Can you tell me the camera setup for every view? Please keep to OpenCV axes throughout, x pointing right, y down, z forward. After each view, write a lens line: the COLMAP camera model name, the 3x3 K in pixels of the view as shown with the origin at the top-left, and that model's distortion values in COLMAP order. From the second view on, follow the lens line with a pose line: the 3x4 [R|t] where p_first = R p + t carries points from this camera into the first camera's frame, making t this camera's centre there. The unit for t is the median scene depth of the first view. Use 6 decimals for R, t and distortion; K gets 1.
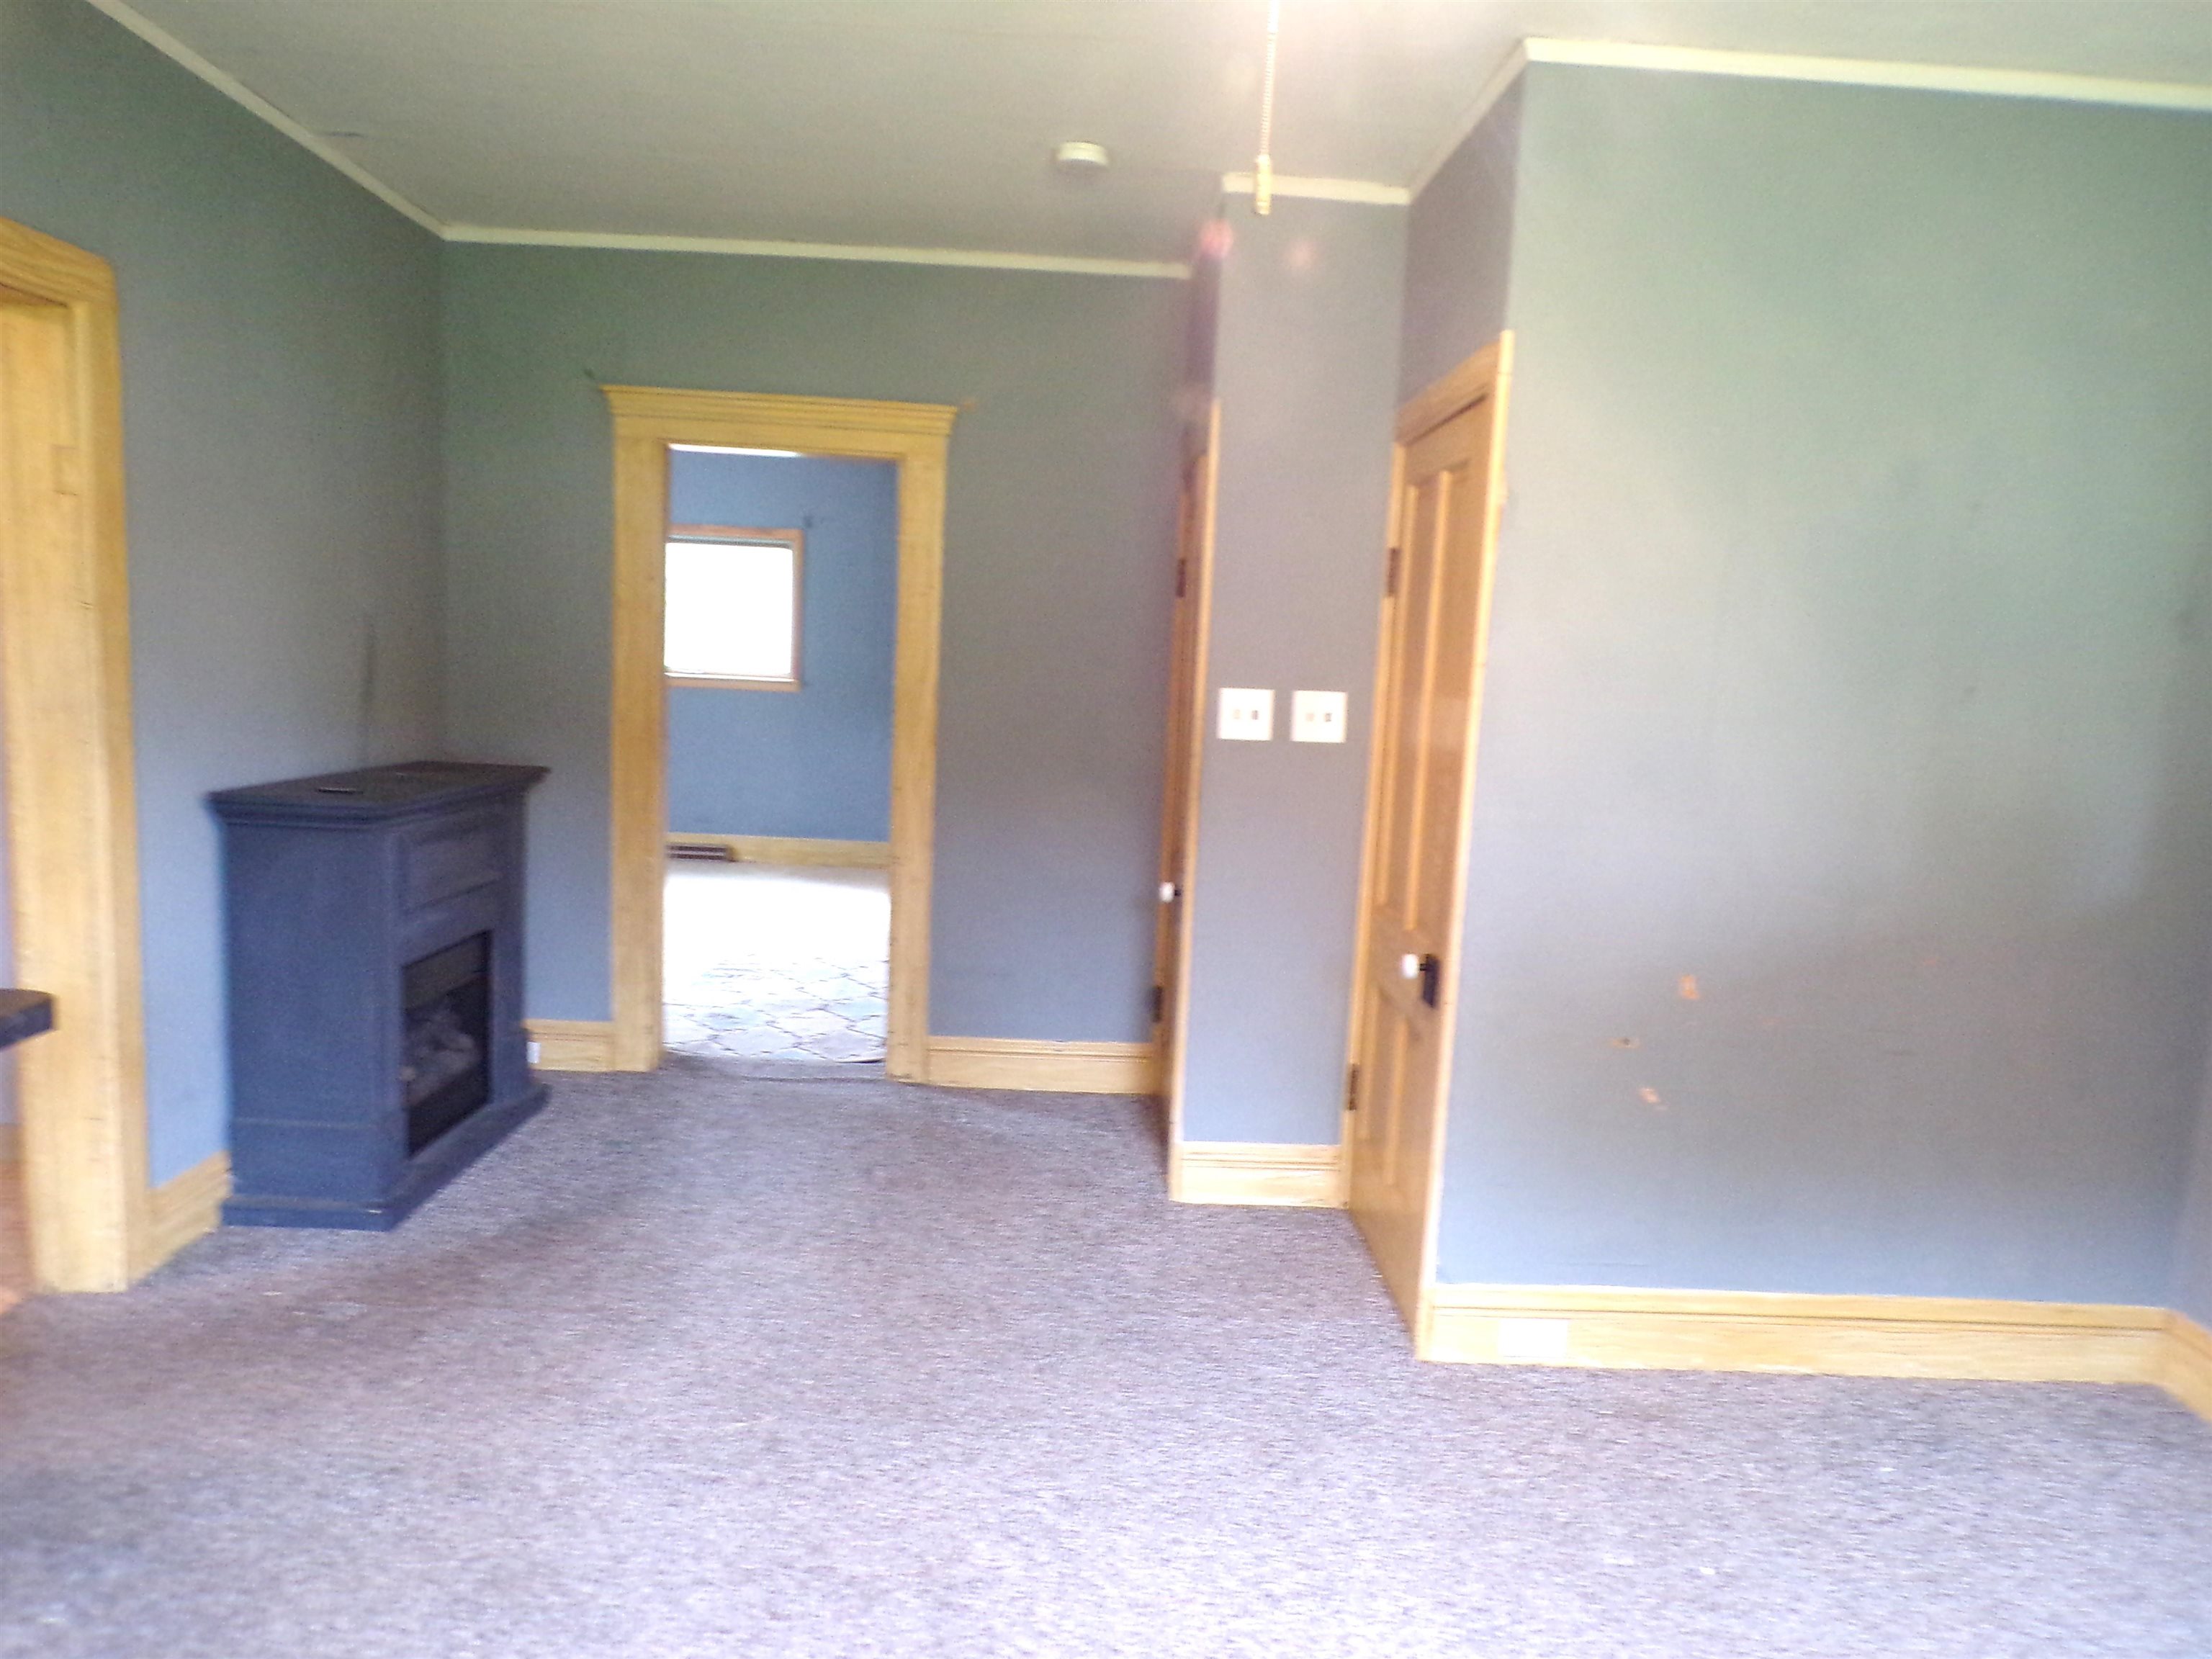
lens RADIAL K [[1476.1, 0, 1108.2], [0, 1476.1, 846.5], [0, 0, 1]] dist [-0.035599, -0.001244]
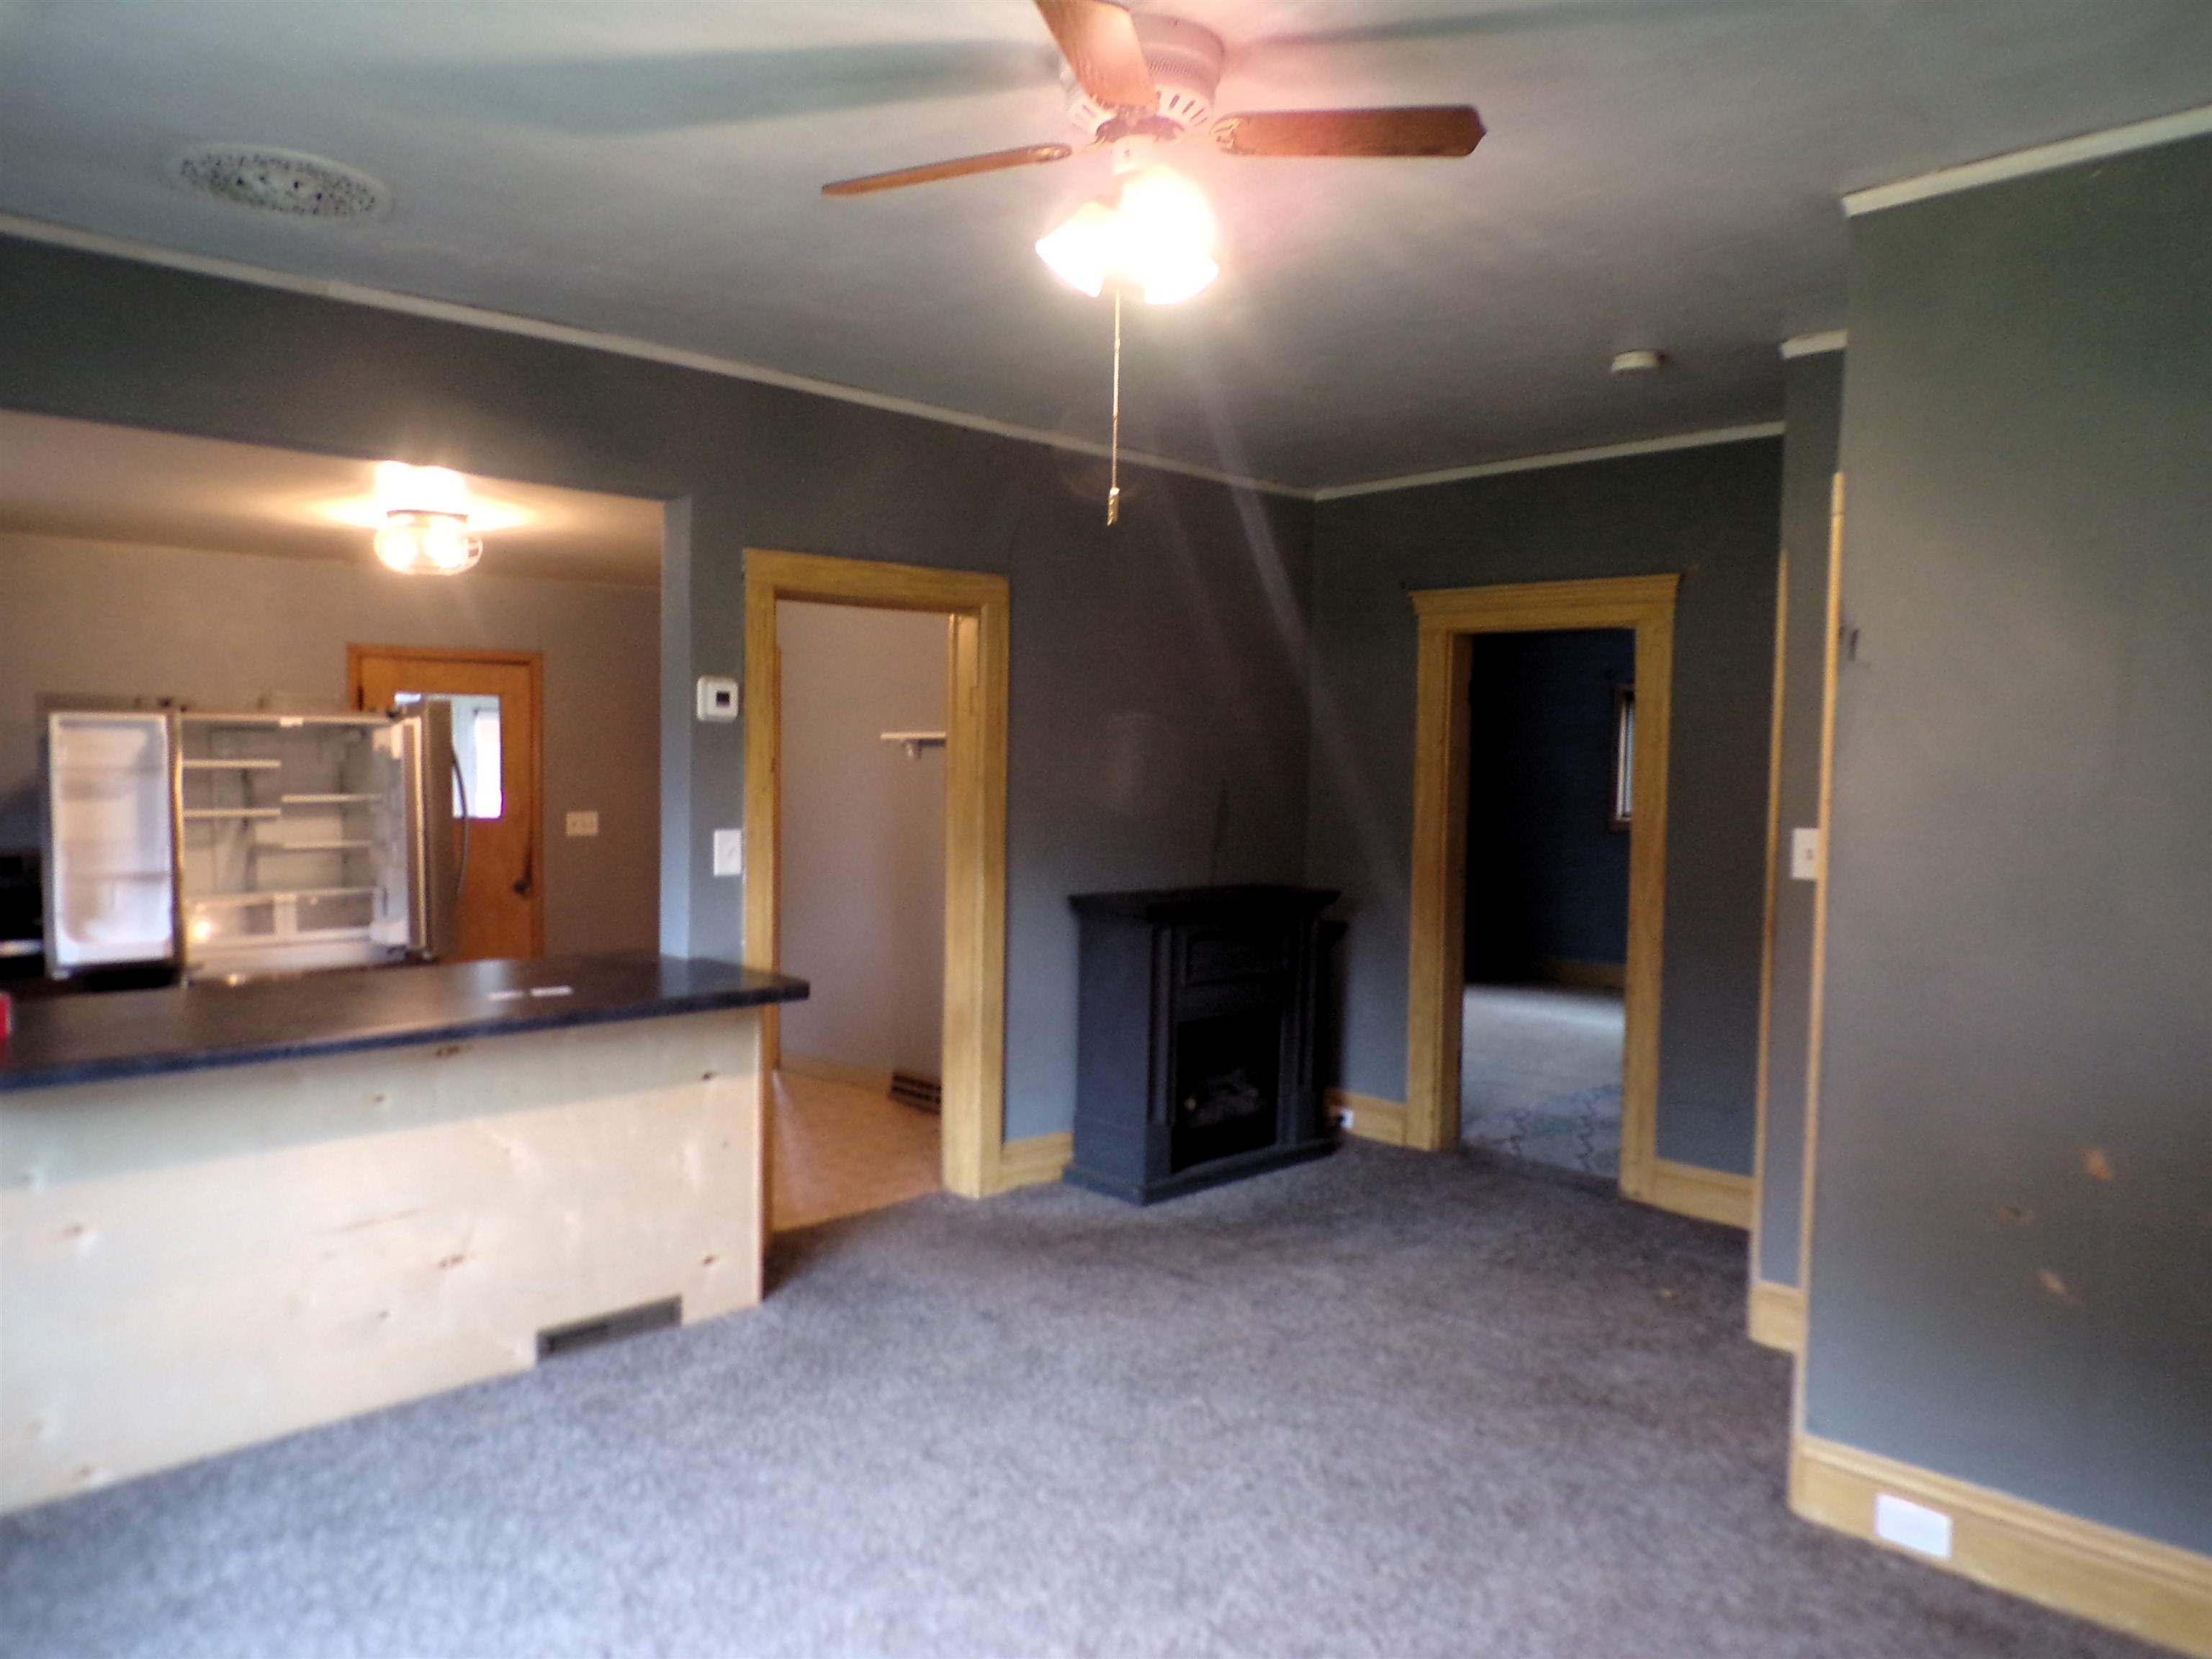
lens RADIAL K [[1476.1, 0, 1101.9], [0, 1476.1, 821.7], [0, 0, 1]] dist [-0.035599, -0.001244]
pose [[0.664880, -0.007192, -0.746915, 0.549446], [-0.083084, 0.993037, -0.083520, 0.013684], [0.742315, 0.117587, 0.659653, -0.020565]]
